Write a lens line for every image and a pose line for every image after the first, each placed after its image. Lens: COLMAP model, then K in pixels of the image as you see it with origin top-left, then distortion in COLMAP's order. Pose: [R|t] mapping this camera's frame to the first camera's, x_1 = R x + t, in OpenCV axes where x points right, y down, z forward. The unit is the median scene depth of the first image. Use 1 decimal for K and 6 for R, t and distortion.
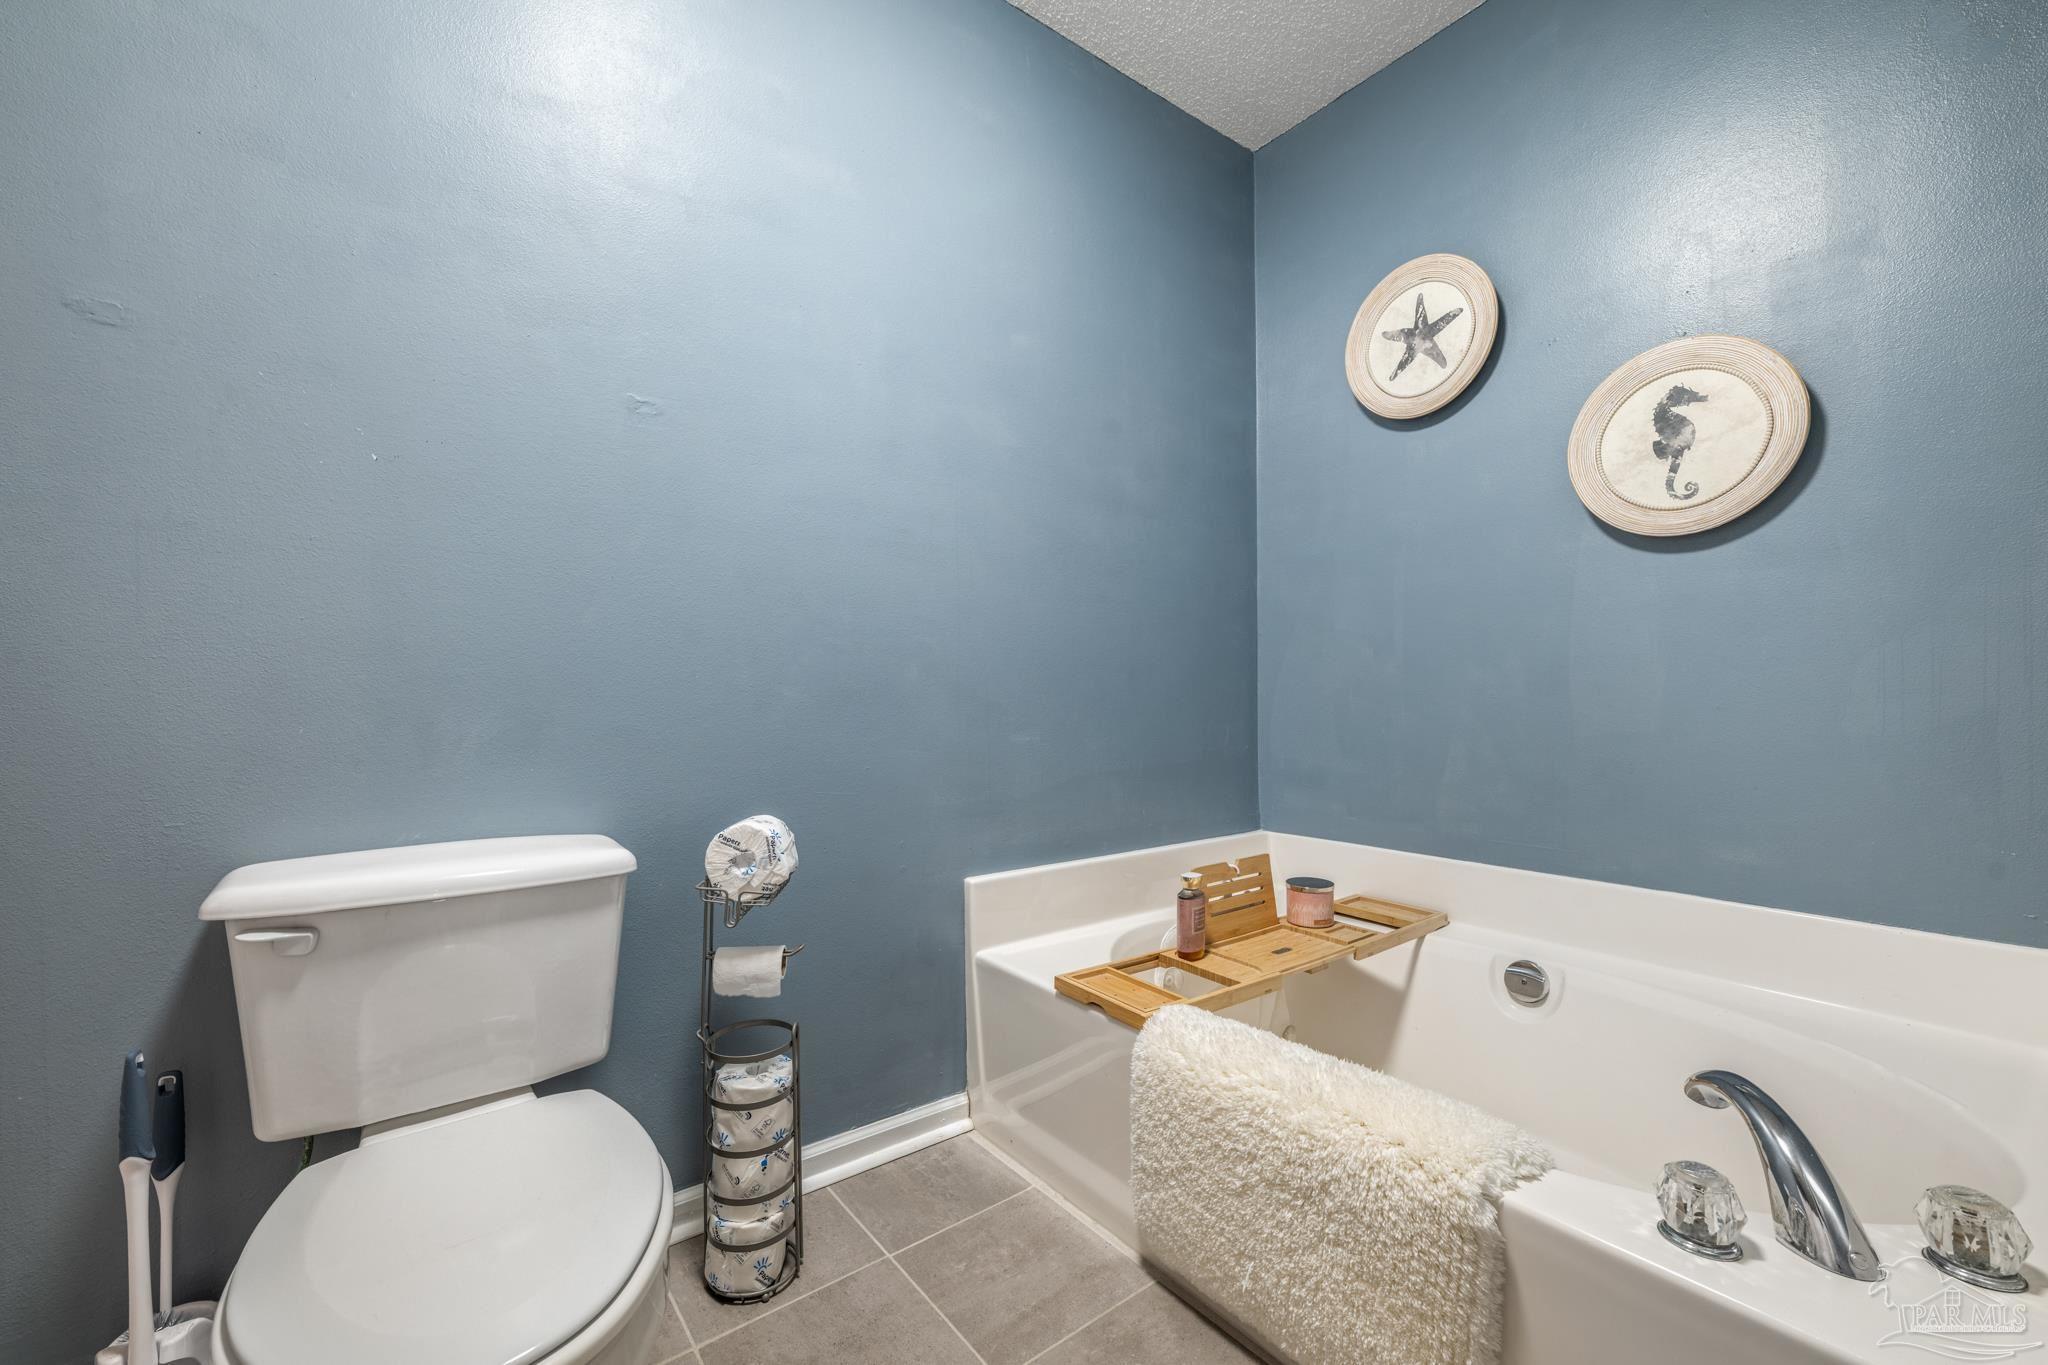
lens RADIAL K [[830.7, 0, 1029.4], [0, 830.7, 690.7], [0, 0, 1]] dist [0.002982, -0.000760]
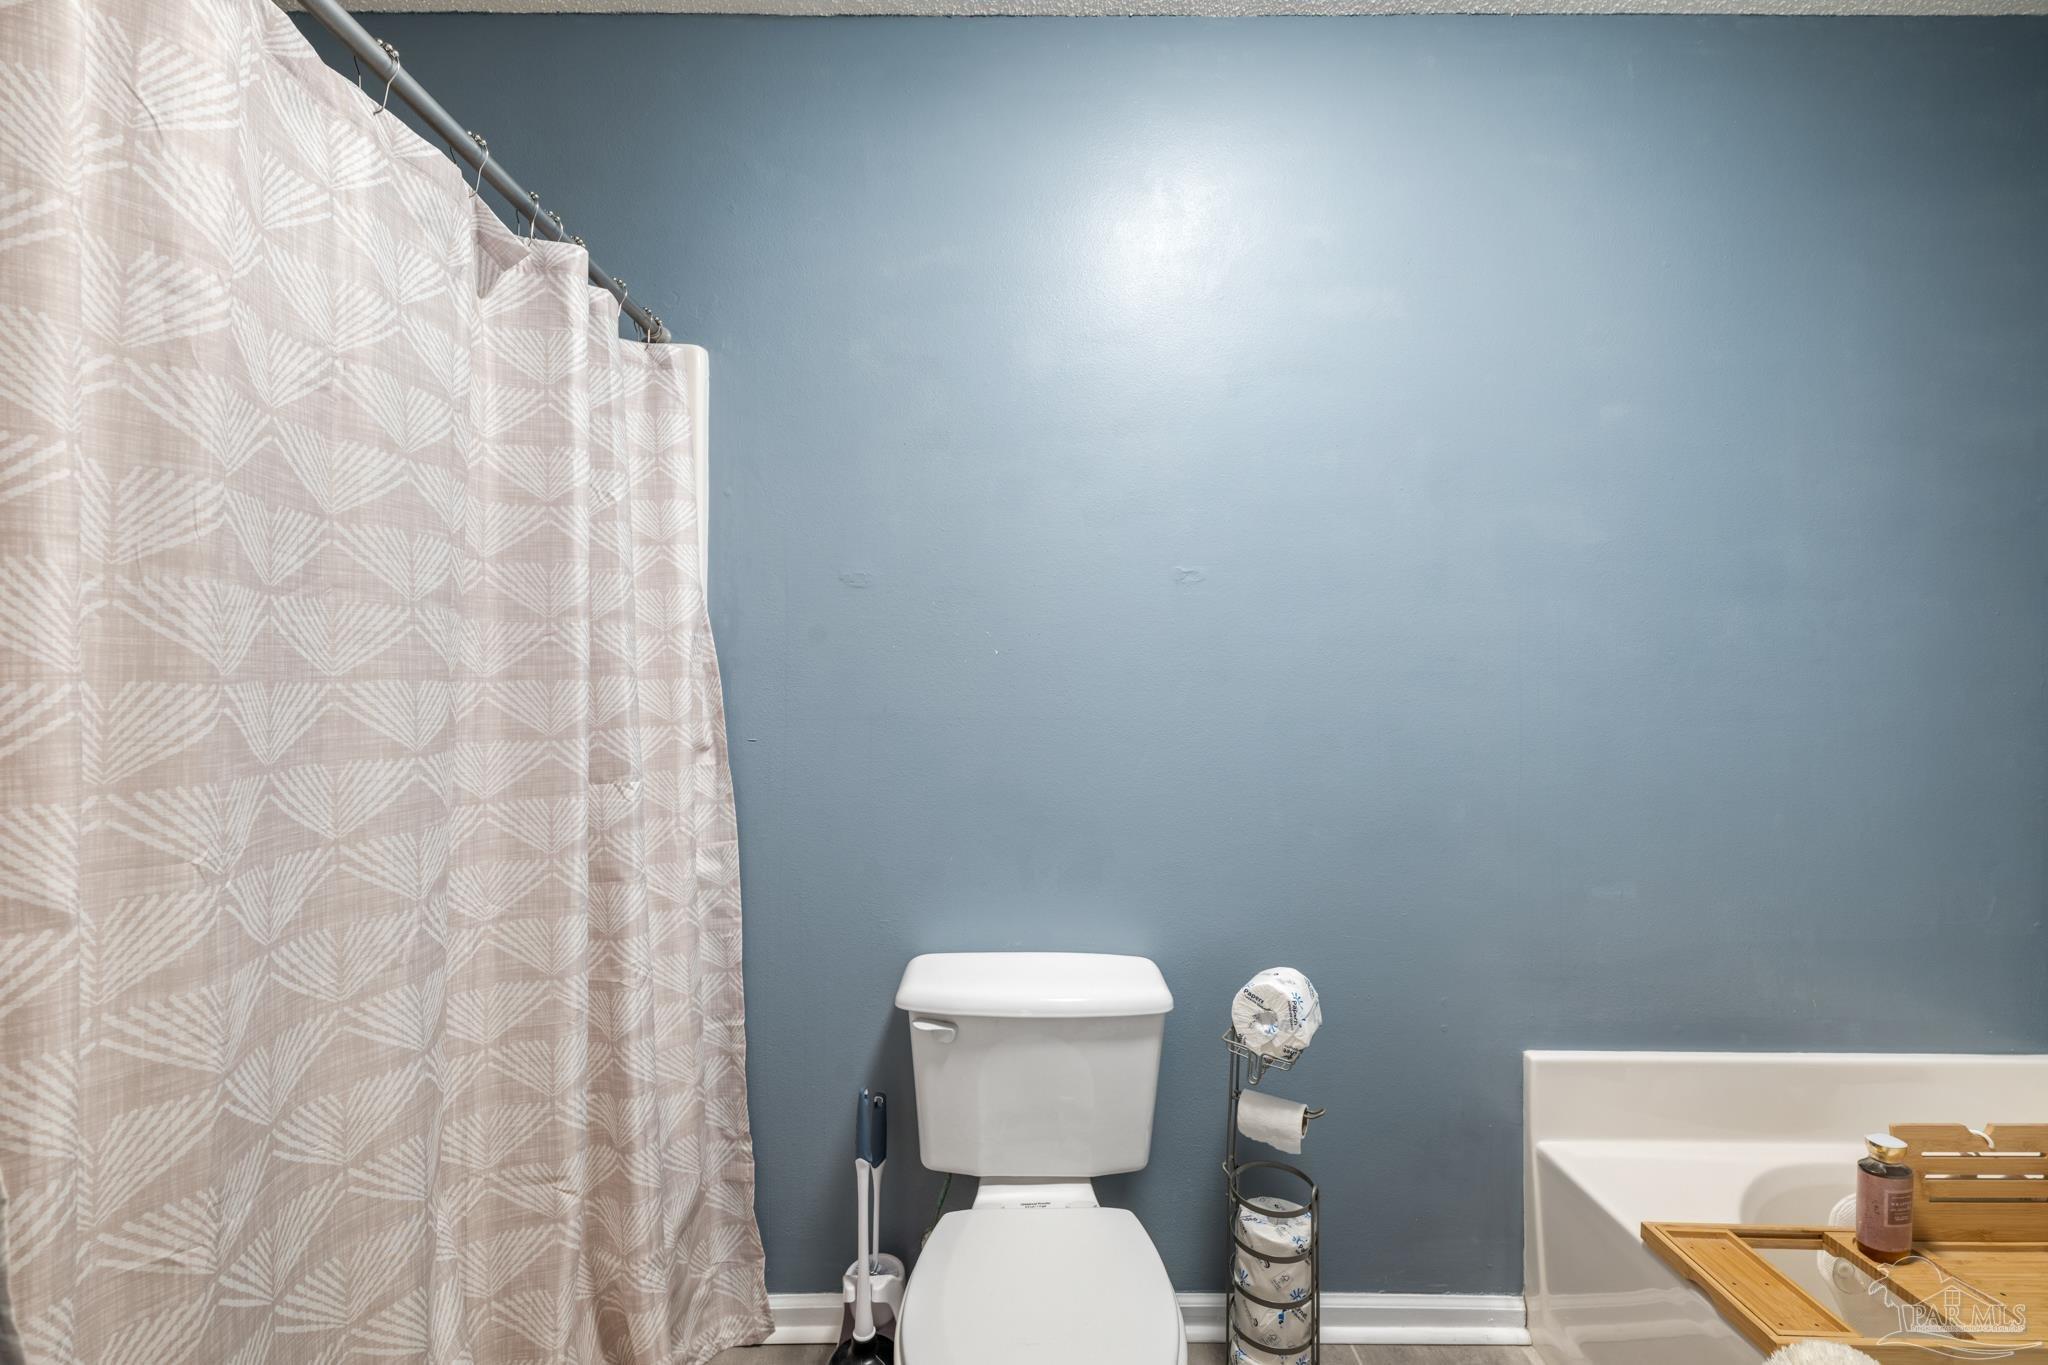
lens RADIAL K [[862.5, 0, 1019.0], [0, 862.5, 678.4], [0, 0, 1]] dist [-0.002311, -0.000133]
pose [[0.797428, 0.011701, -0.603301, 0.054850], [-0.017592, 0.999838, -0.003861, -0.206384], [0.603158, 0.013692, 0.797504, -0.056516]]
